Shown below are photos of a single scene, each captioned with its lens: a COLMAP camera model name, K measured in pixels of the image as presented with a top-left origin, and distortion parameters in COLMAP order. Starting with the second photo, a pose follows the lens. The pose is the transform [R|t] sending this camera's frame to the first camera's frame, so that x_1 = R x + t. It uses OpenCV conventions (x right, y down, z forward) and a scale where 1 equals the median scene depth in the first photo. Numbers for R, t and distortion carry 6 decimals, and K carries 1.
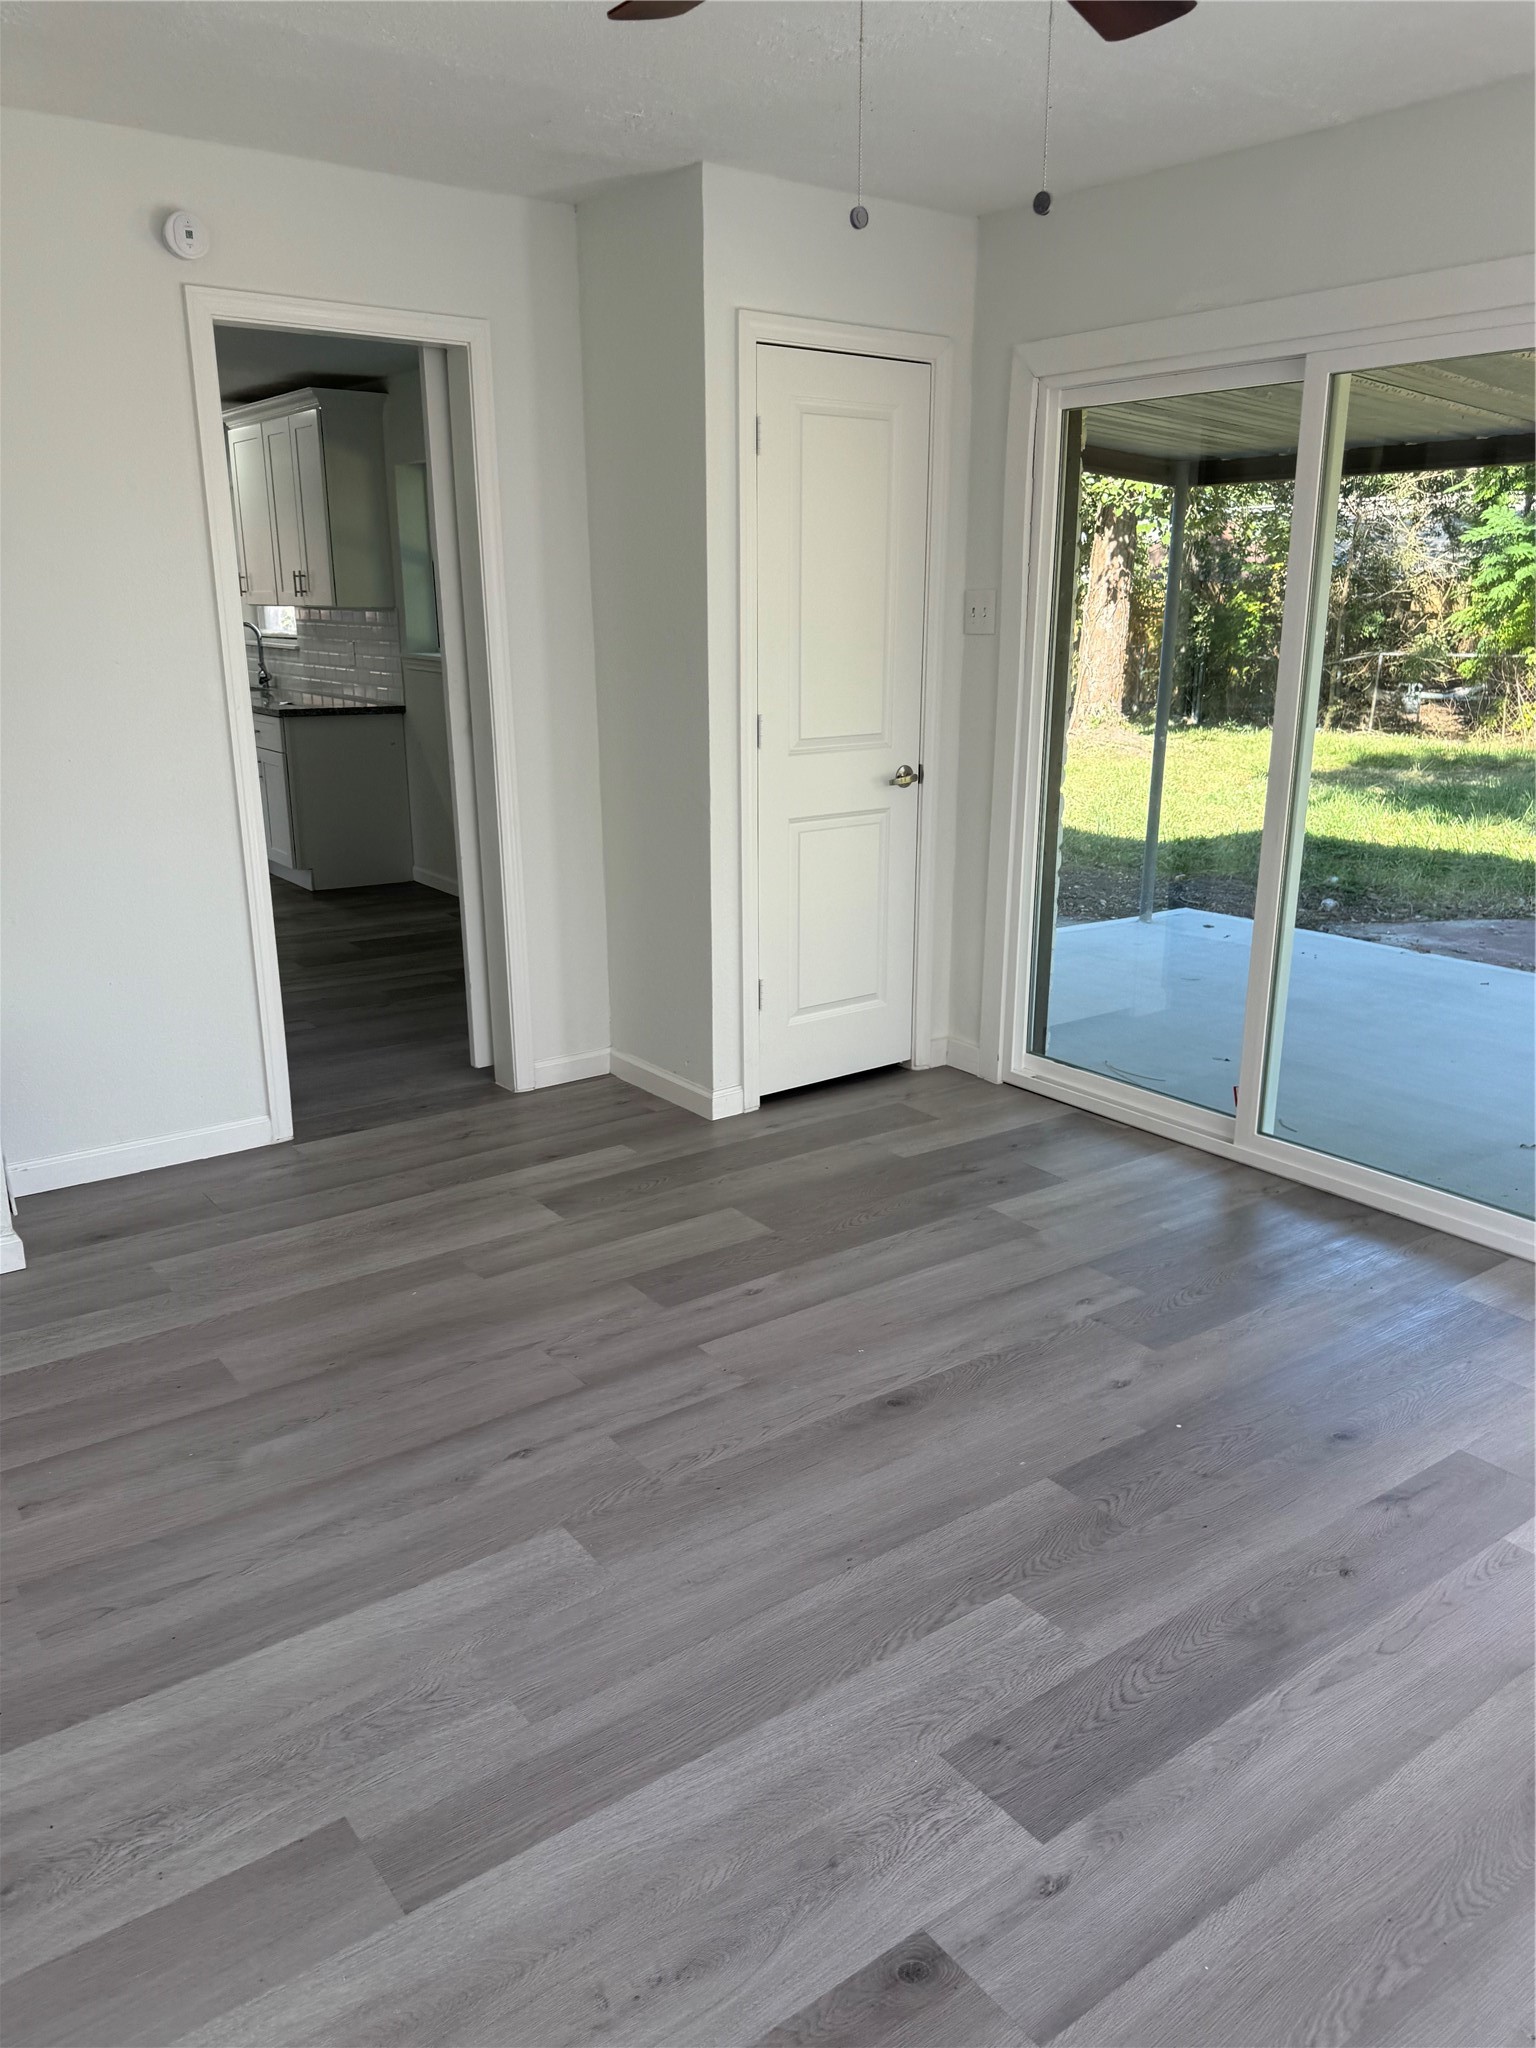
lens RADIAL K [[1503.1, 0, 766.4], [0, 1503.1, 1032.5], [0, 0, 1]] dist [0.003829, 0.000510]
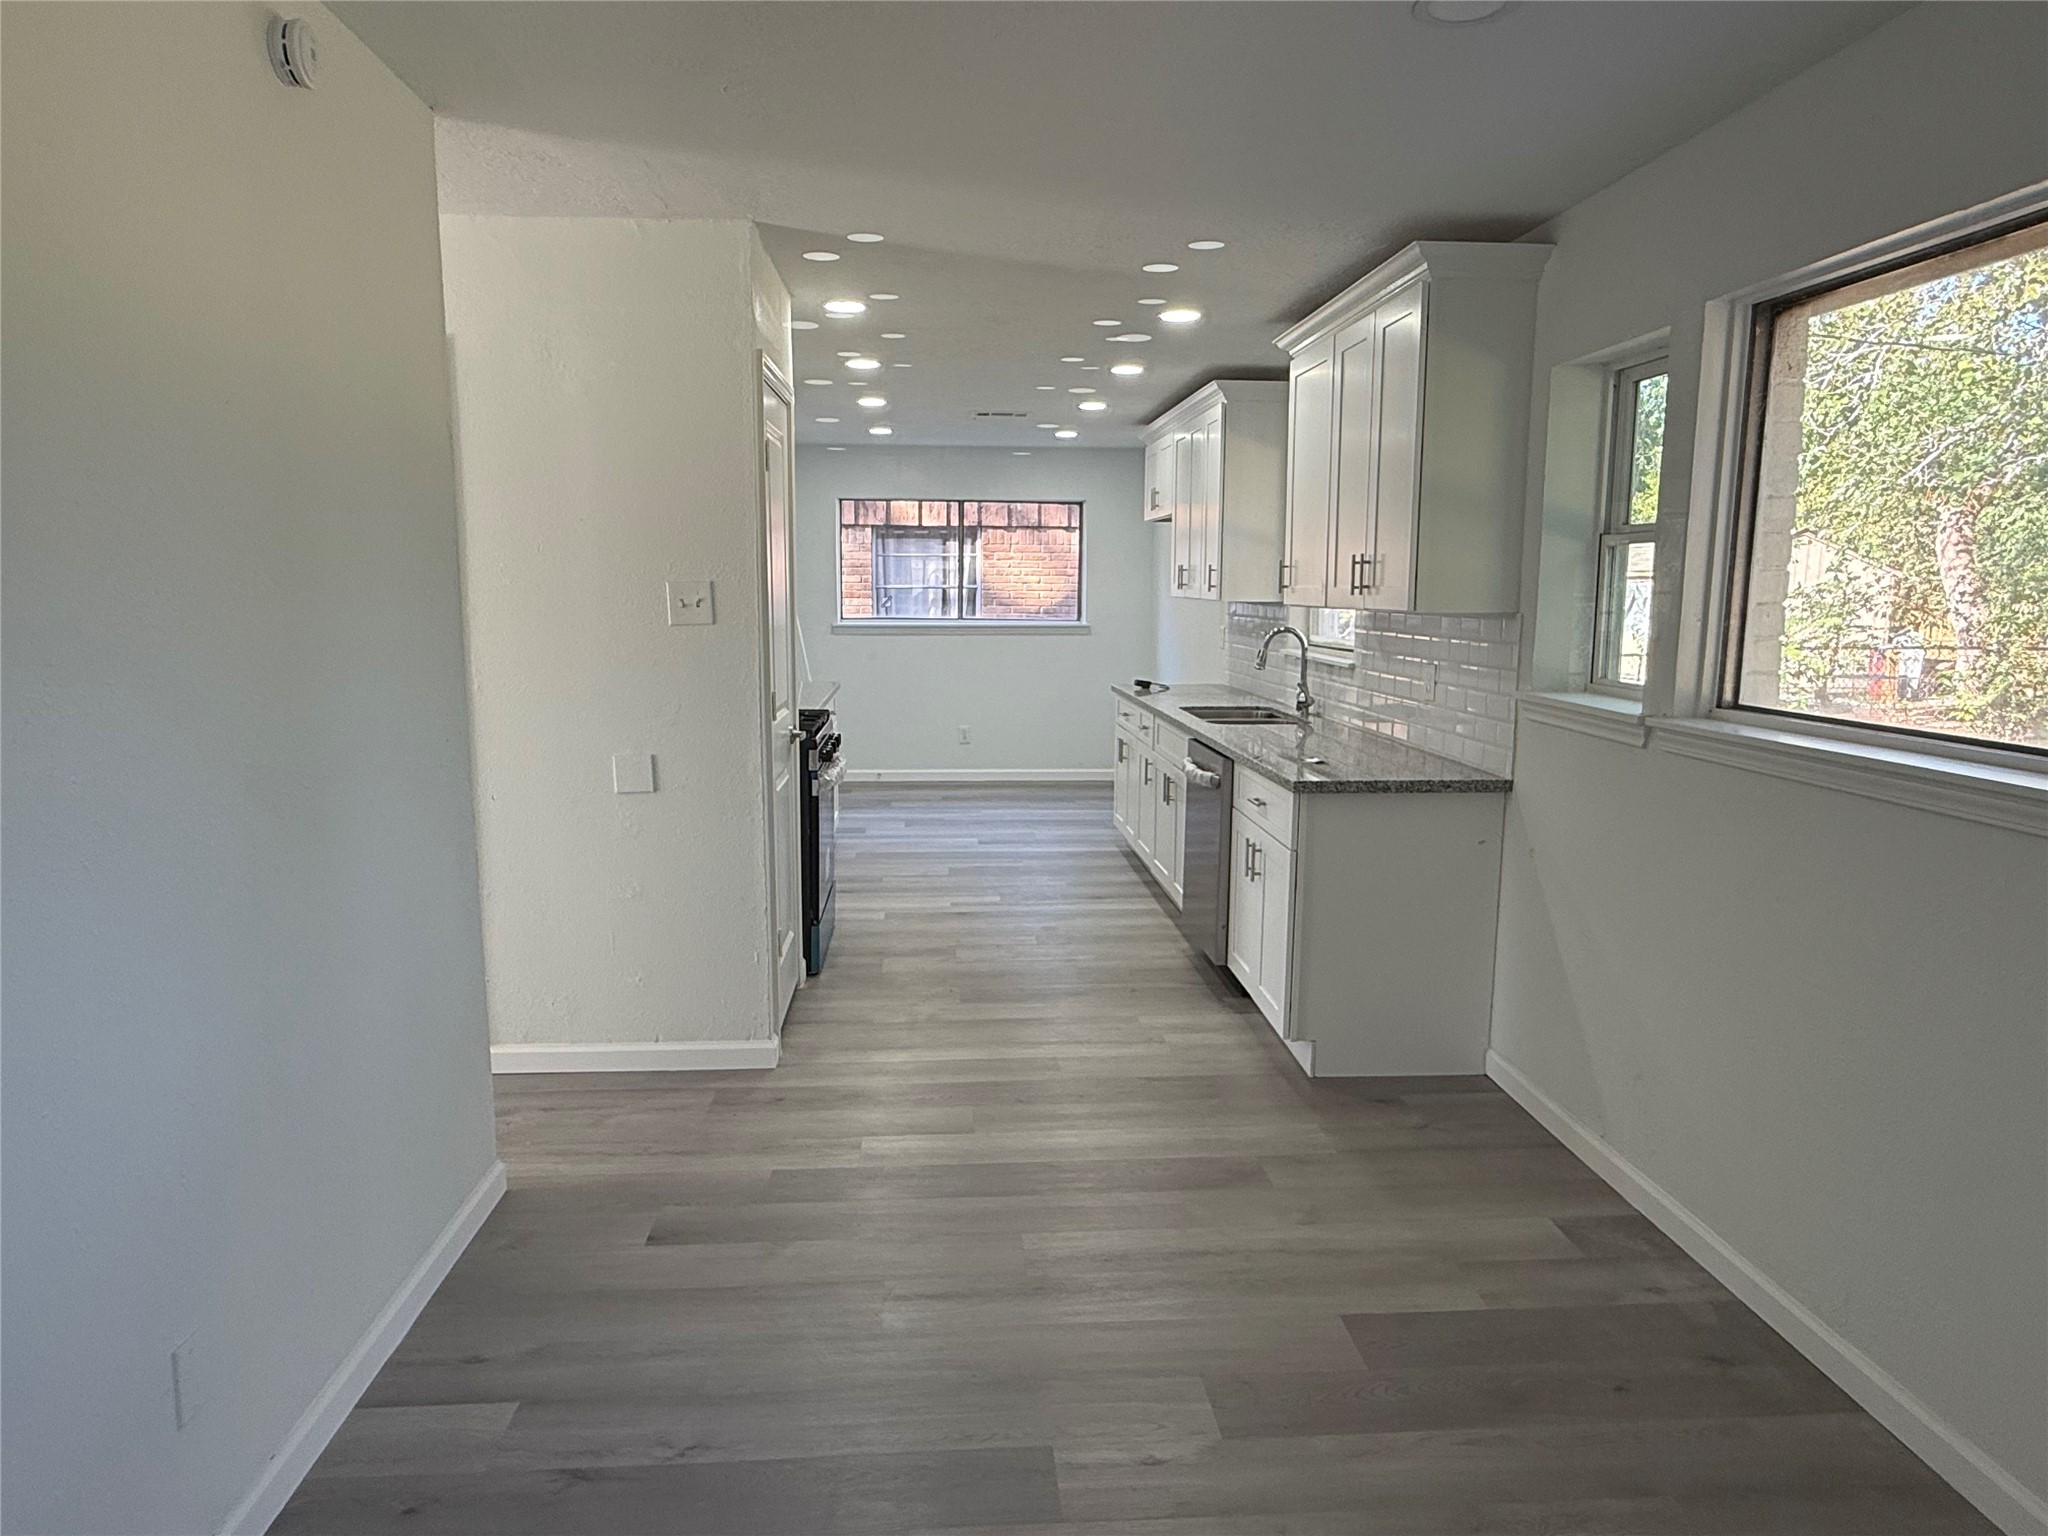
lens RADIAL K [[1281.8, 0, 1013.0], [0, 1281.8, 774.5], [0, 0, 1]] dist [-0.000253, 0.004049]
pose [[0.839186, 0.084075, -0.537306, -0.137729], [-0.157416, 0.983237, -0.092006, -0.144033], [0.520564, 0.161791, 0.838354, 0.488545]]
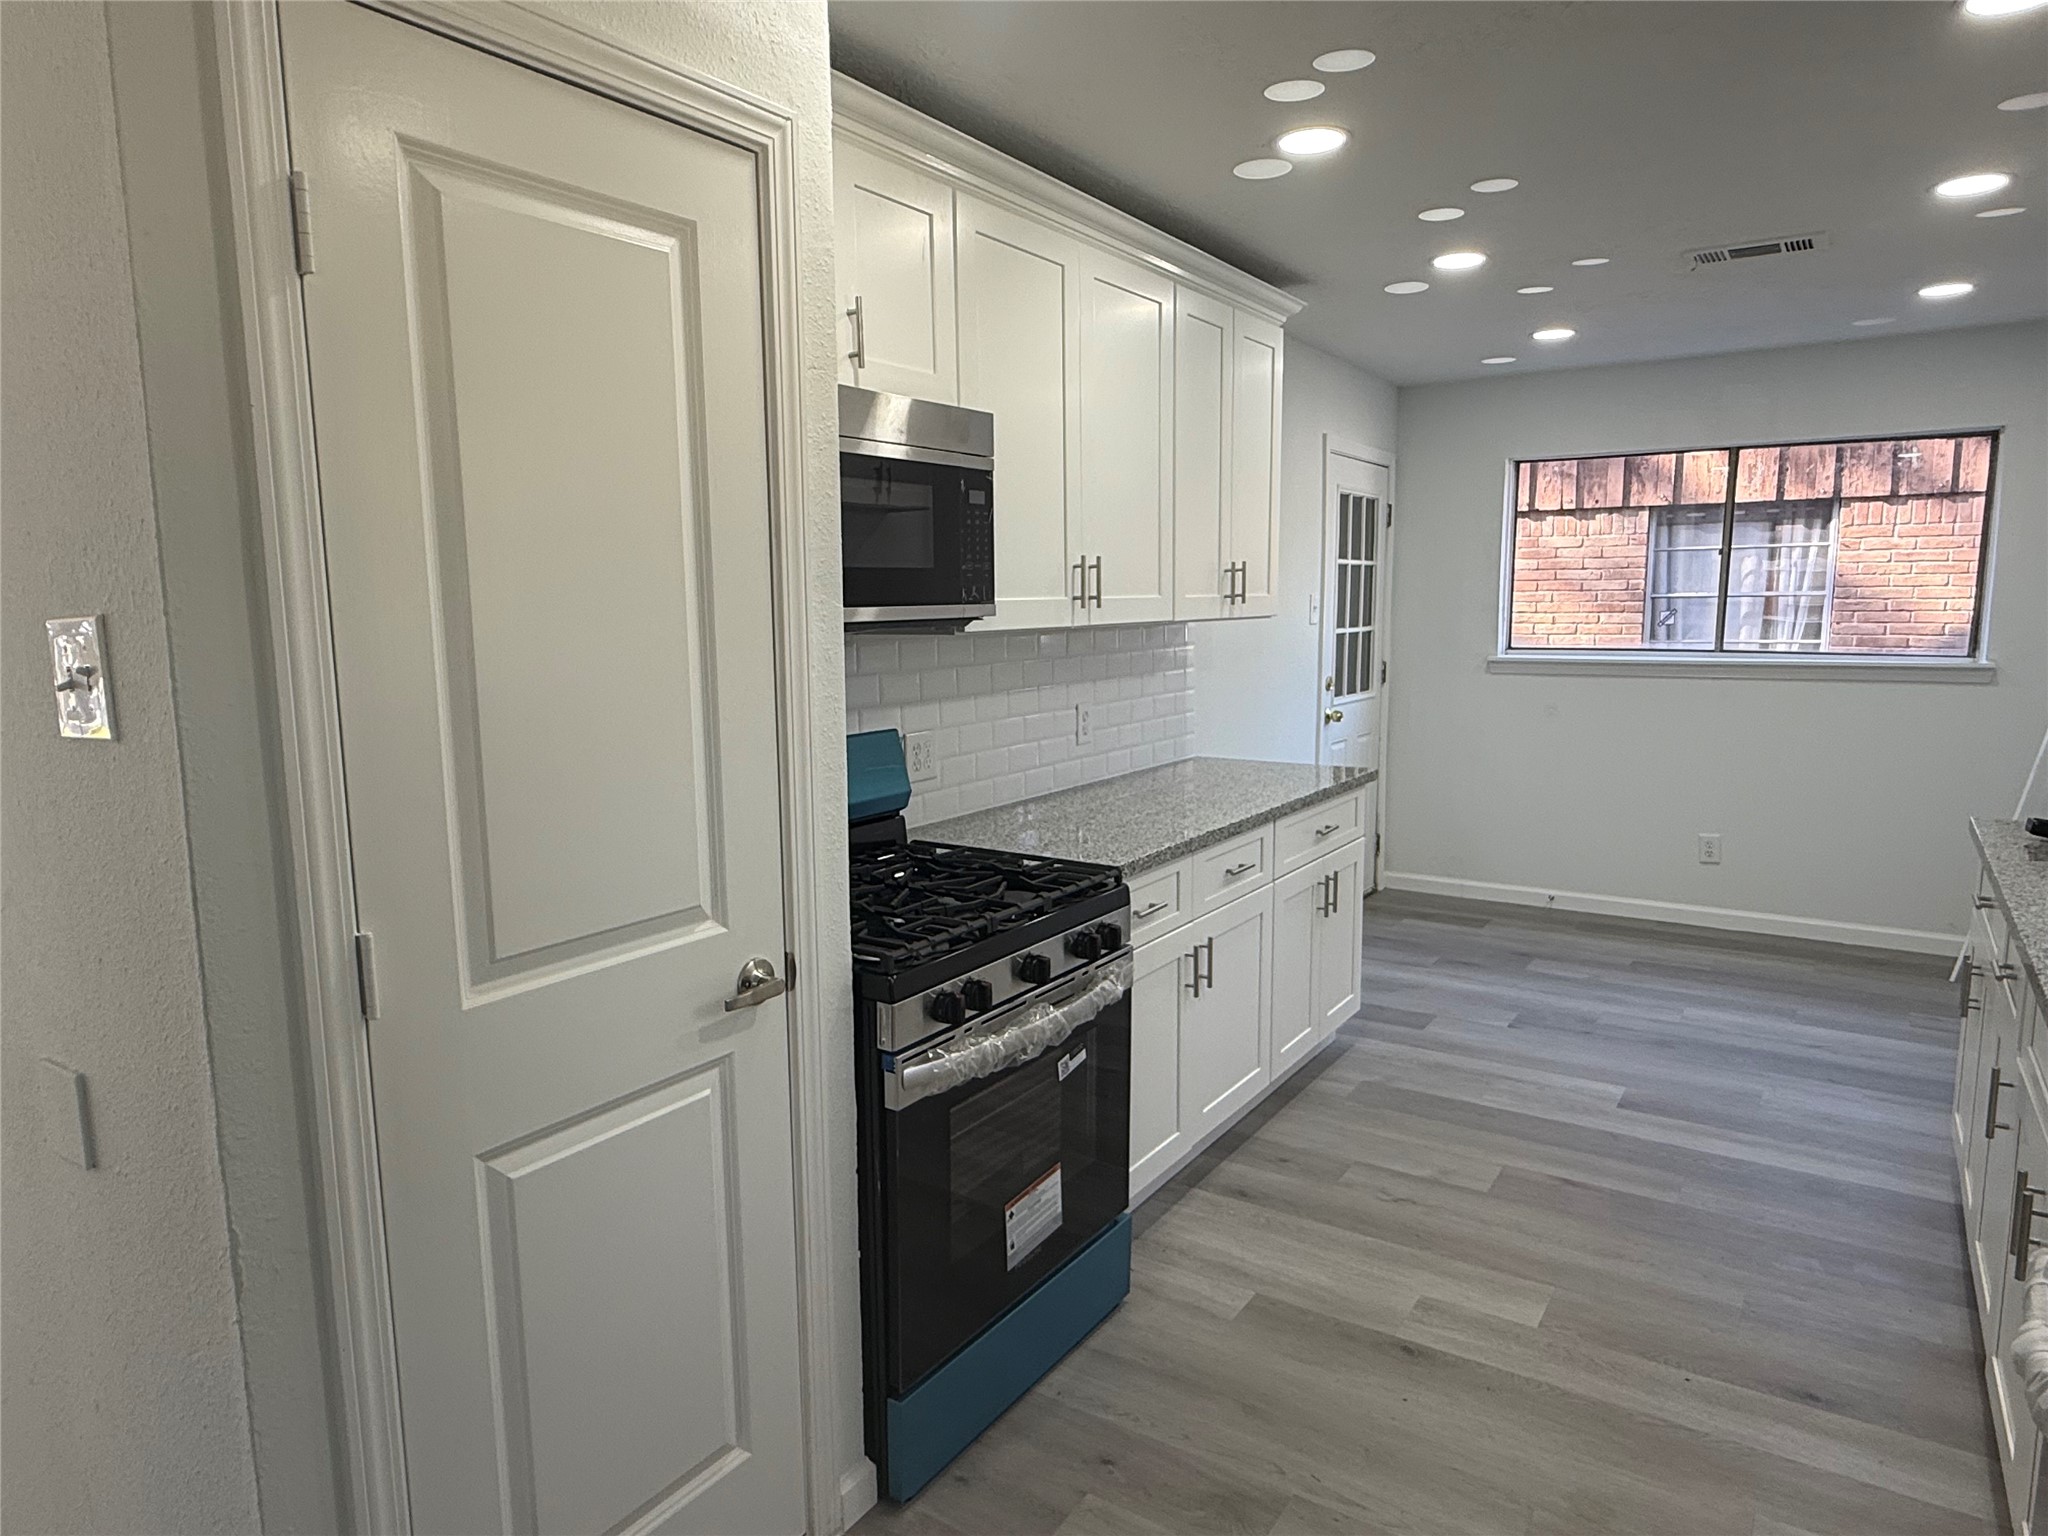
lens RADIAL K [[1281.8, 0, 1013.0], [0, 1281.8, 774.5], [0, 0, 1]] dist [-0.000253, 0.004049]
pose [[0.332753, 0.126145, -0.934539, -0.307131], [-0.254054, 0.966363, 0.039982, -0.259468], [0.908147, 0.224119, 0.353608, 0.877802]]
